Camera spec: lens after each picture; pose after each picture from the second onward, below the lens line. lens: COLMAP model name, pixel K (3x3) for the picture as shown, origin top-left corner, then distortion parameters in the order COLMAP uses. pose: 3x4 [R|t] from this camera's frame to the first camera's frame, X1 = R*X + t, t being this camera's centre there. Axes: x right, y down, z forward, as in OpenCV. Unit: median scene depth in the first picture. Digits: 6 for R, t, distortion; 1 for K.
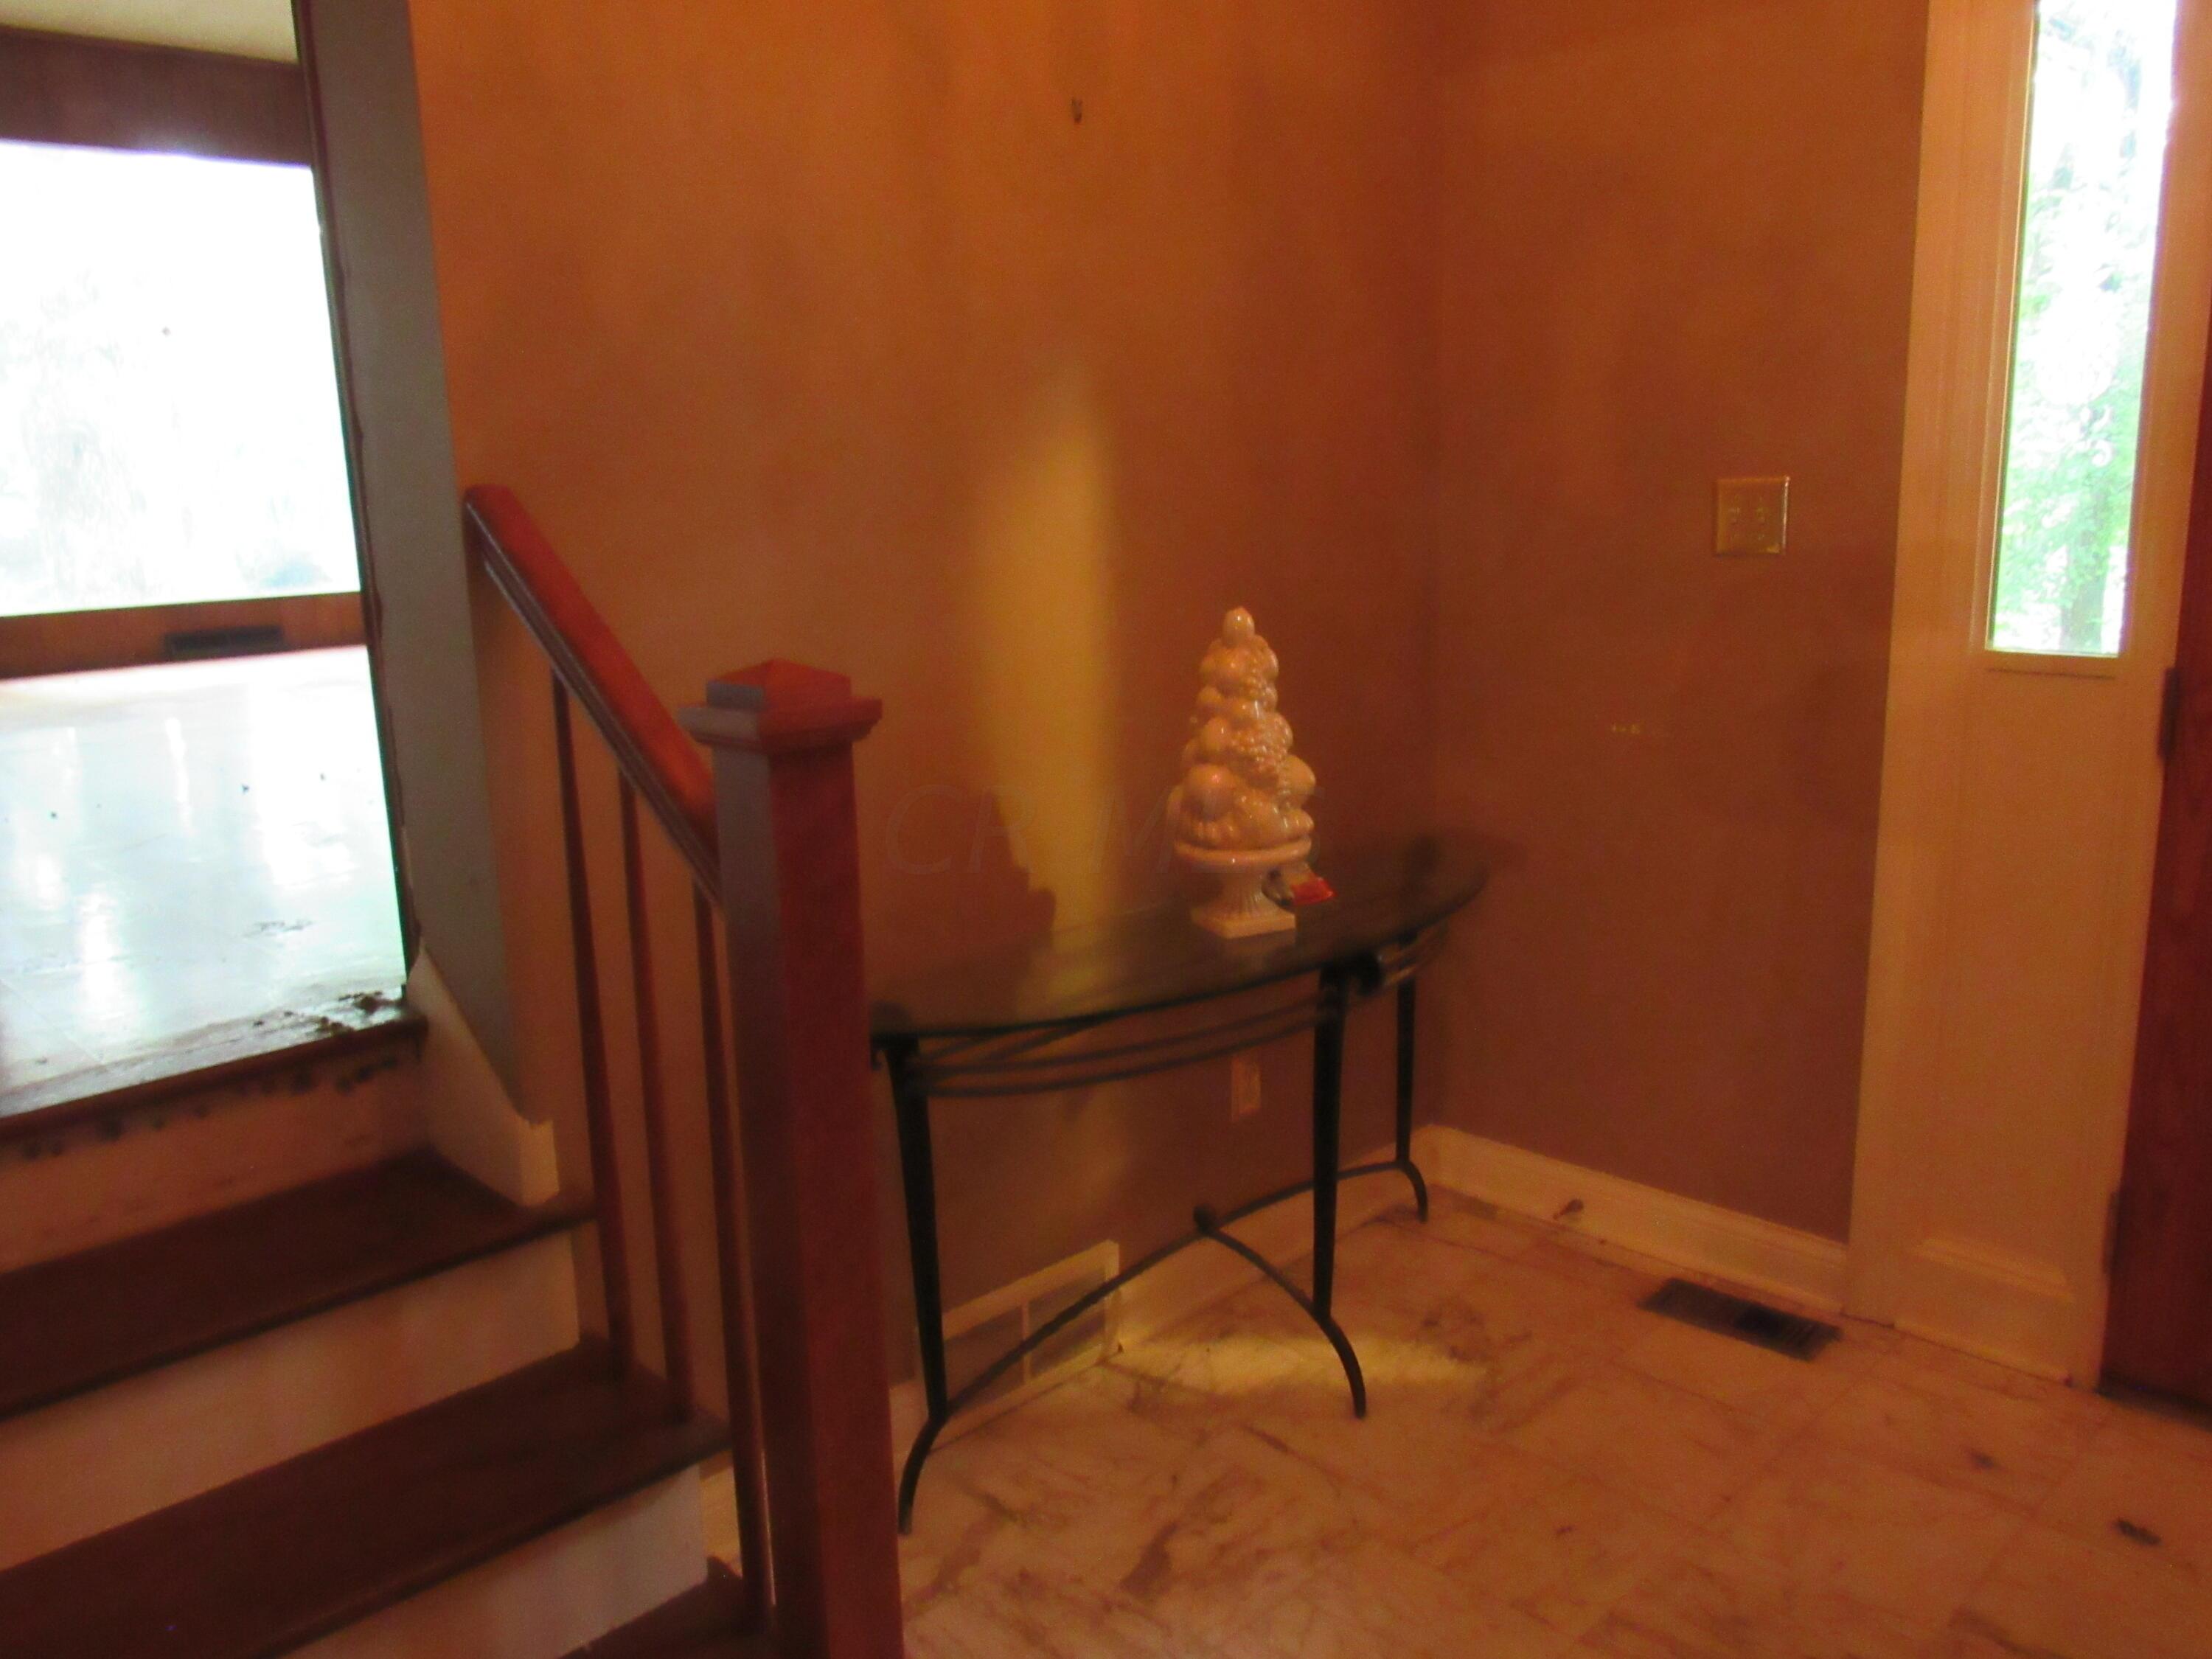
lens RADIAL K [[1717.7, 0, 1107.3], [0, 1717.7, 832.7], [0, 0, 1]] dist [-0.008230, -0.007143]
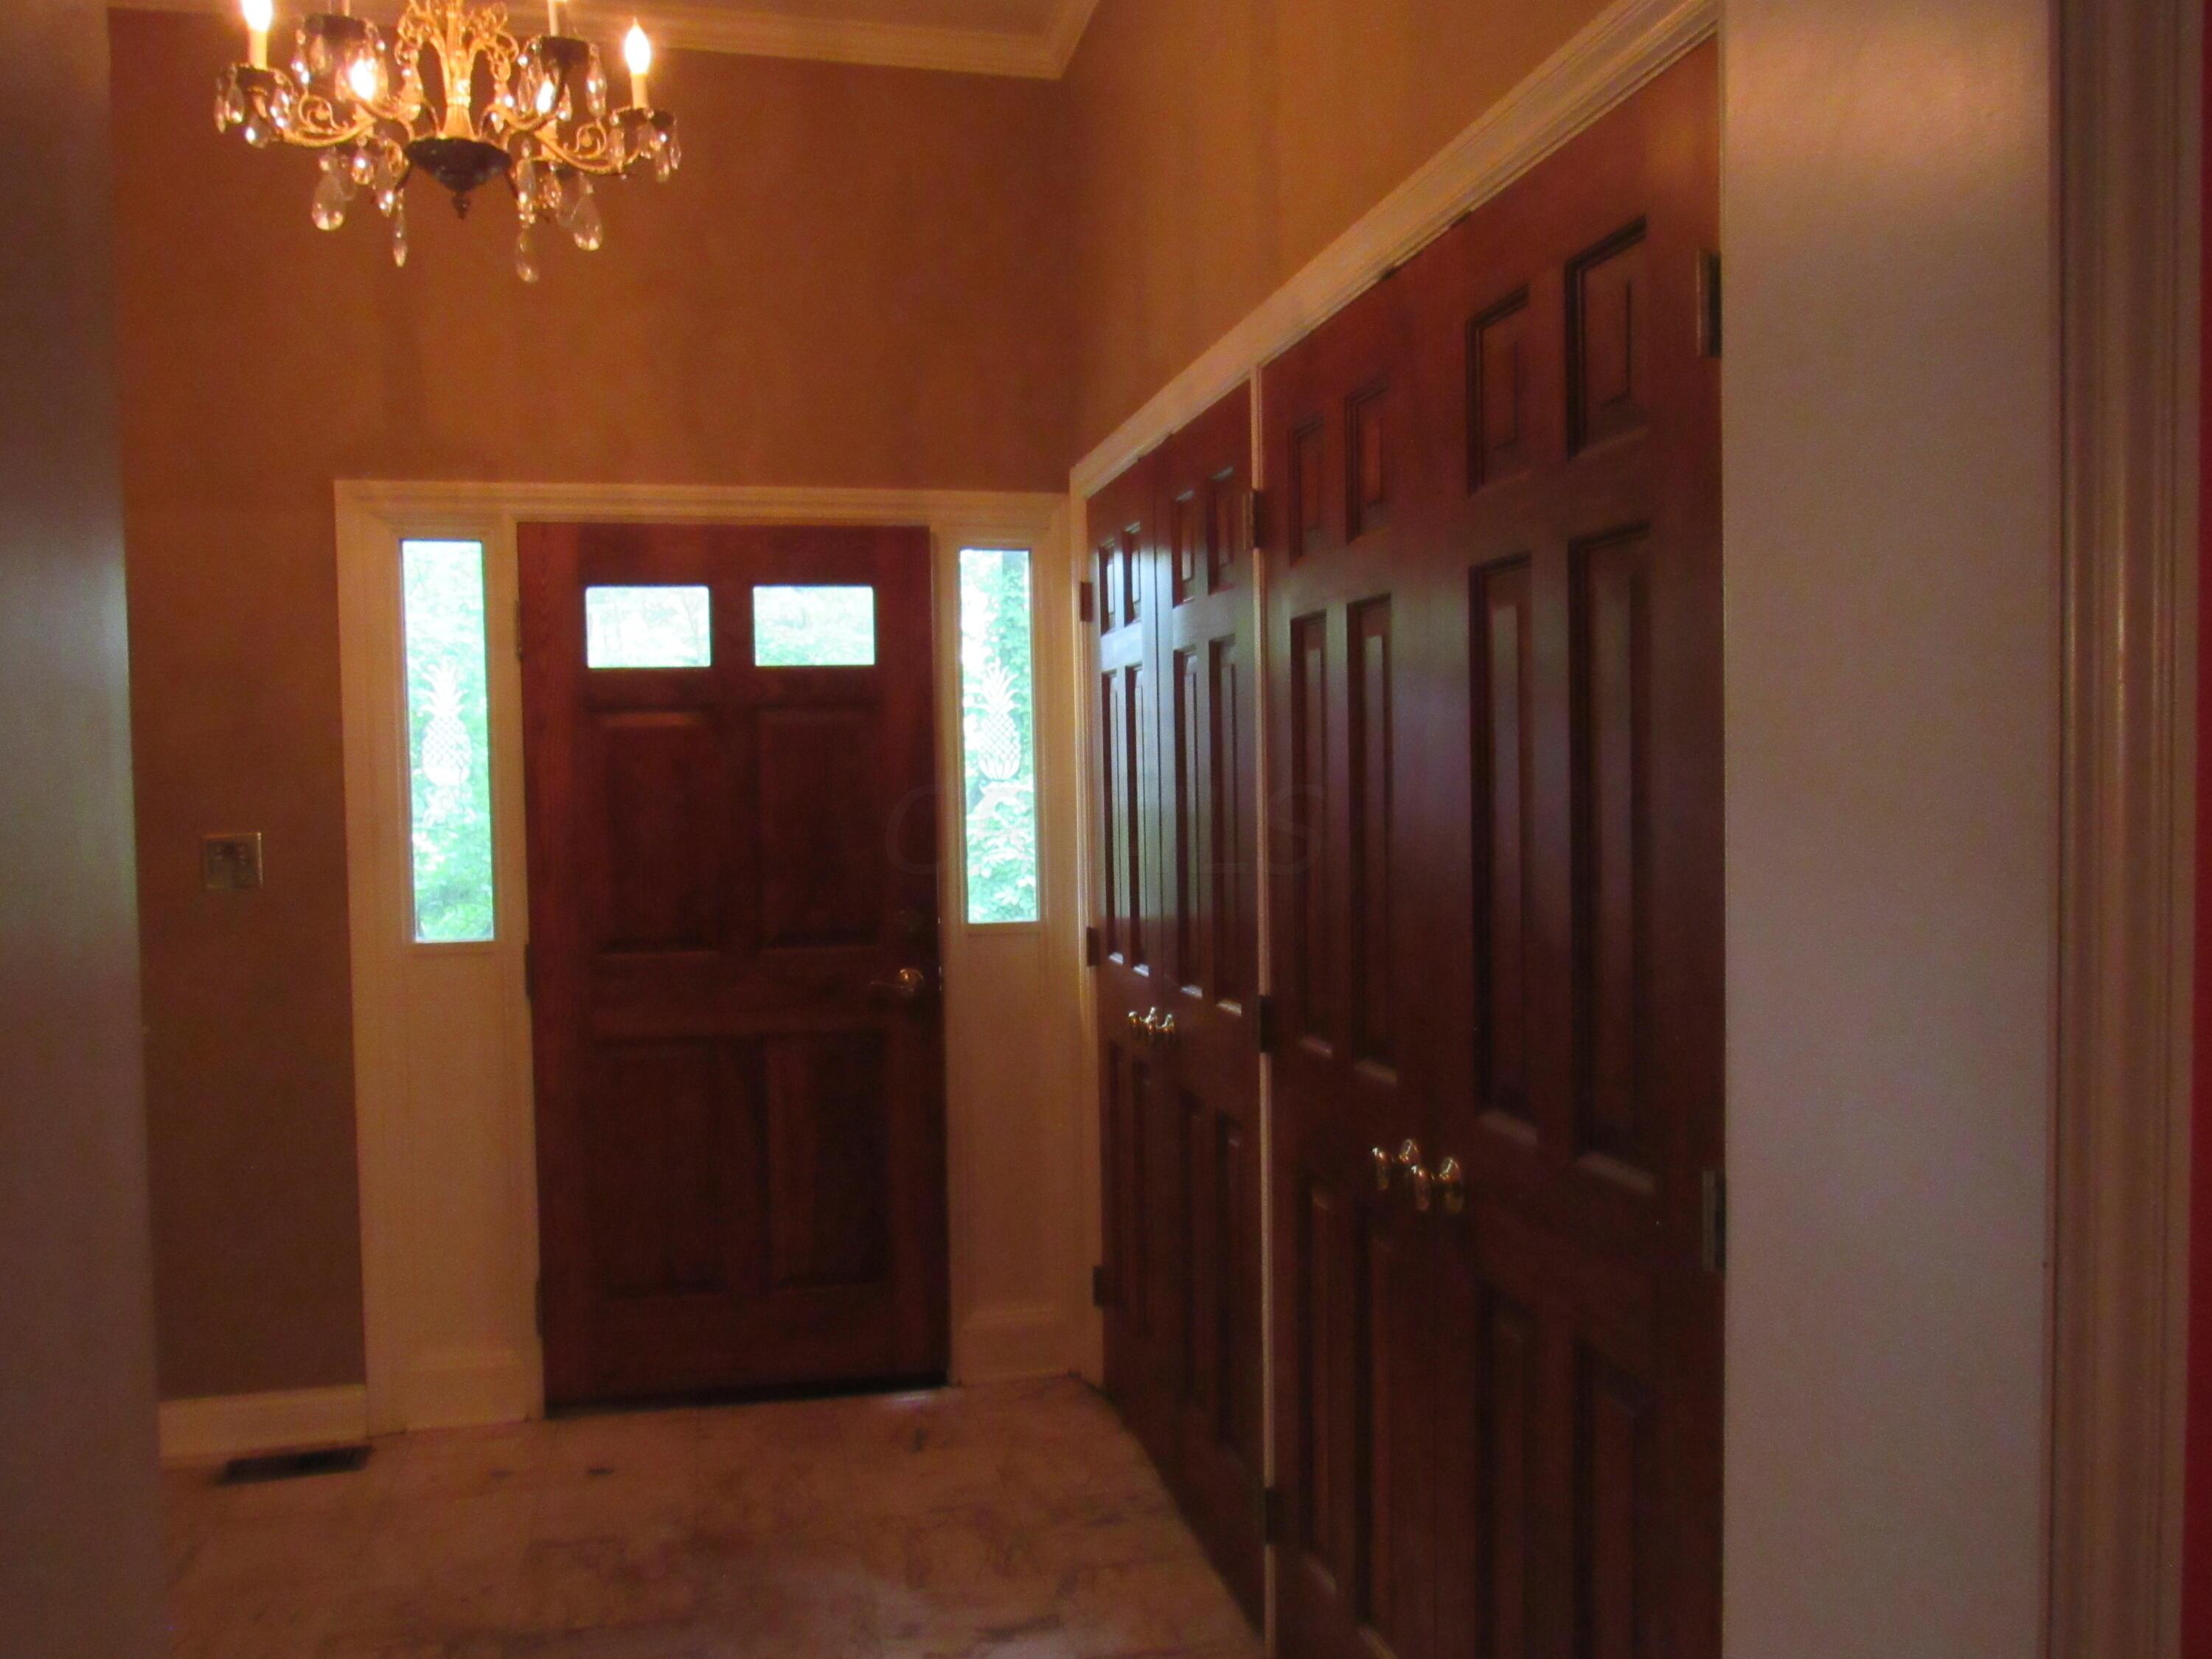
lens RADIAL K [[1717.7, 0, 1106.6], [0, 1717.7, 830.2], [0, 0, 1]] dist [-0.008230, -0.007143]
pose [[0.525204, -0.014980, 0.850845, -0.443358], [0.179671, 0.979257, -0.093666, 0.046904], [-0.831793, 0.202066, 0.517001, -0.306635]]
